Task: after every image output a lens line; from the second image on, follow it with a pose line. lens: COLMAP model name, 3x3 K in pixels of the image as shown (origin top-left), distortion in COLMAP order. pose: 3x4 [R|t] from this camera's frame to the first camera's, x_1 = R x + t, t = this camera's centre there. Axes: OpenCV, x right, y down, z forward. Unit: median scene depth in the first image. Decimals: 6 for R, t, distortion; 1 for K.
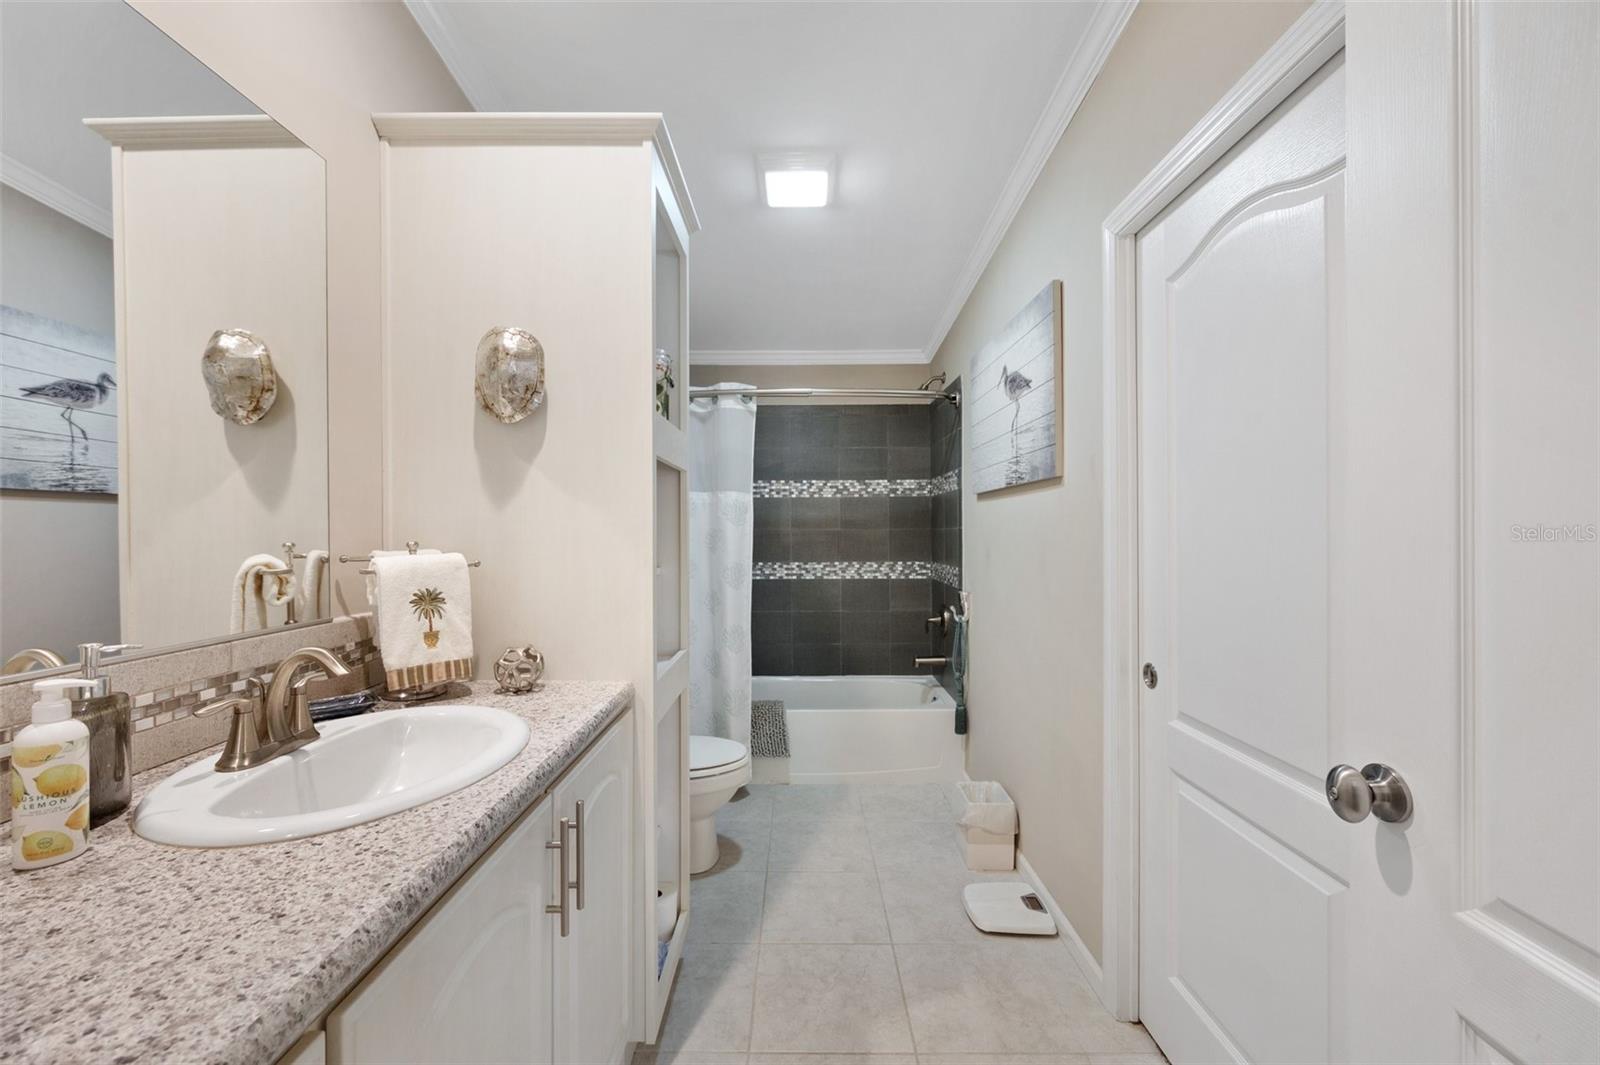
lens RADIAL K [[634.5, 0, 804.6], [0, 634.5, 530.8], [0, 0, 1]] dist [-0.001400, -0.000343]
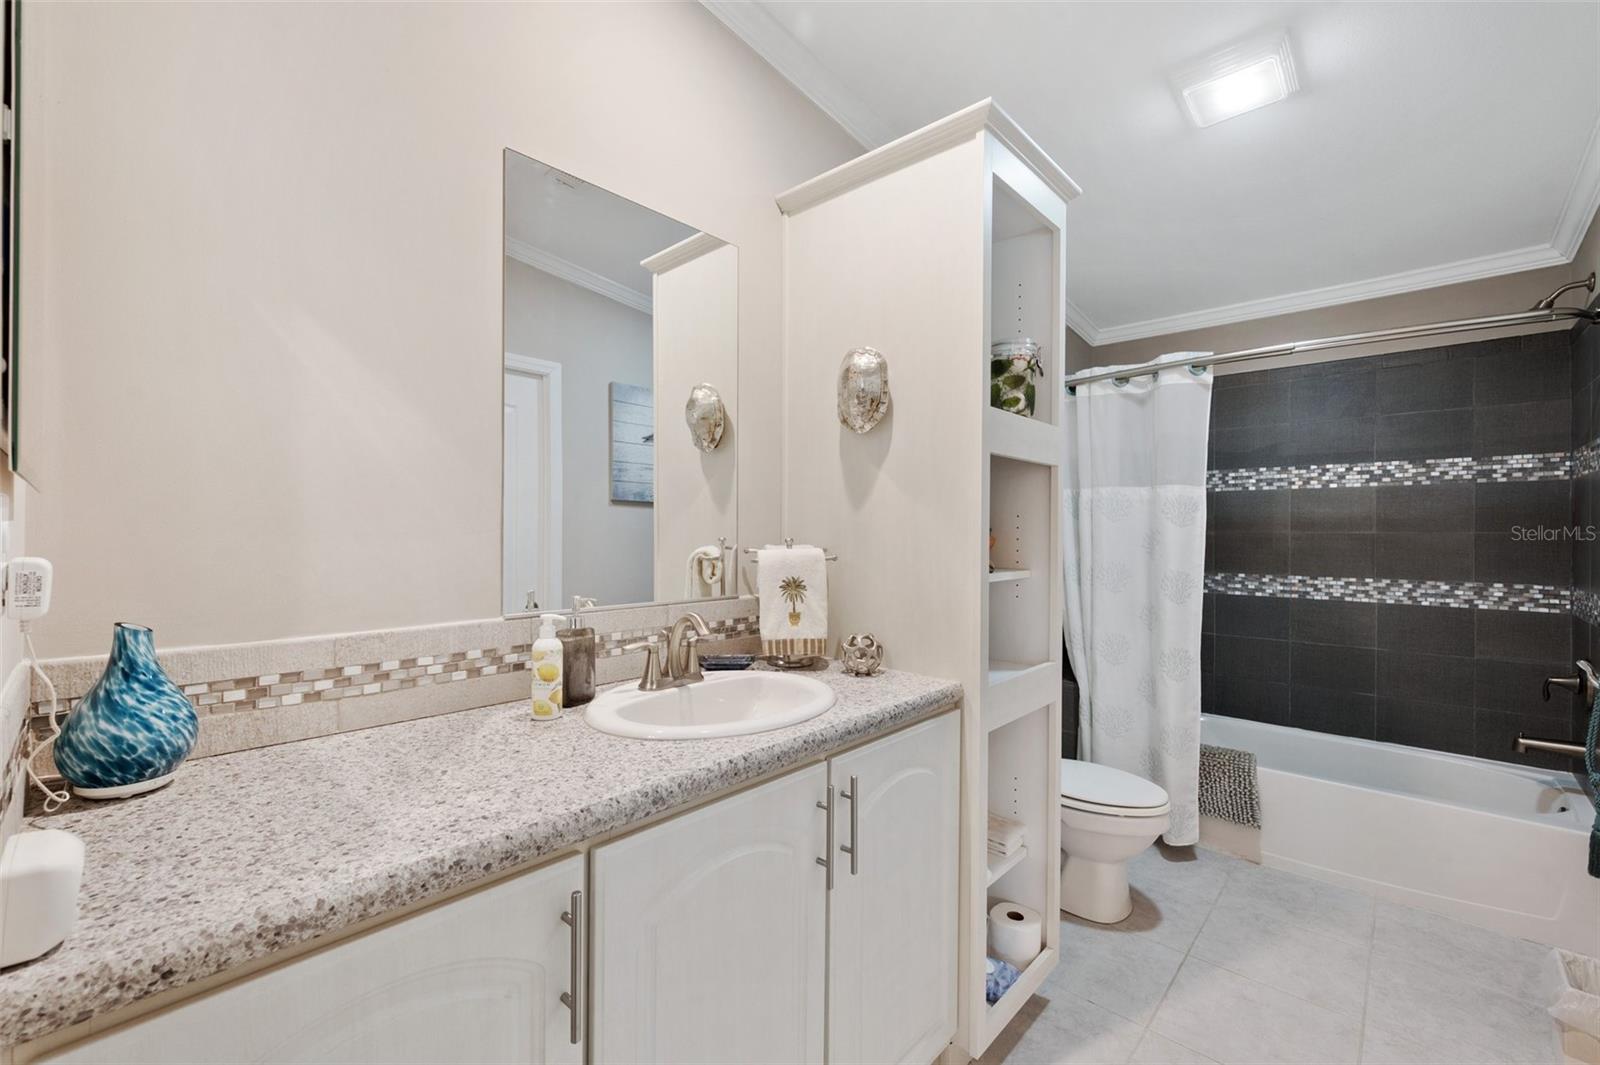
lens RADIAL K [[674.7, 0, 800.5], [0, 674.7, 530.1], [0, 0, 1]] dist [-0.002358, 0.000859]
pose [[0.735239, 0.006862, -0.677774, 0.265061], [-0.008508, 0.999963, 0.000895, 0.000441], [0.677755, 0.005108, 0.735270, 0.055113]]
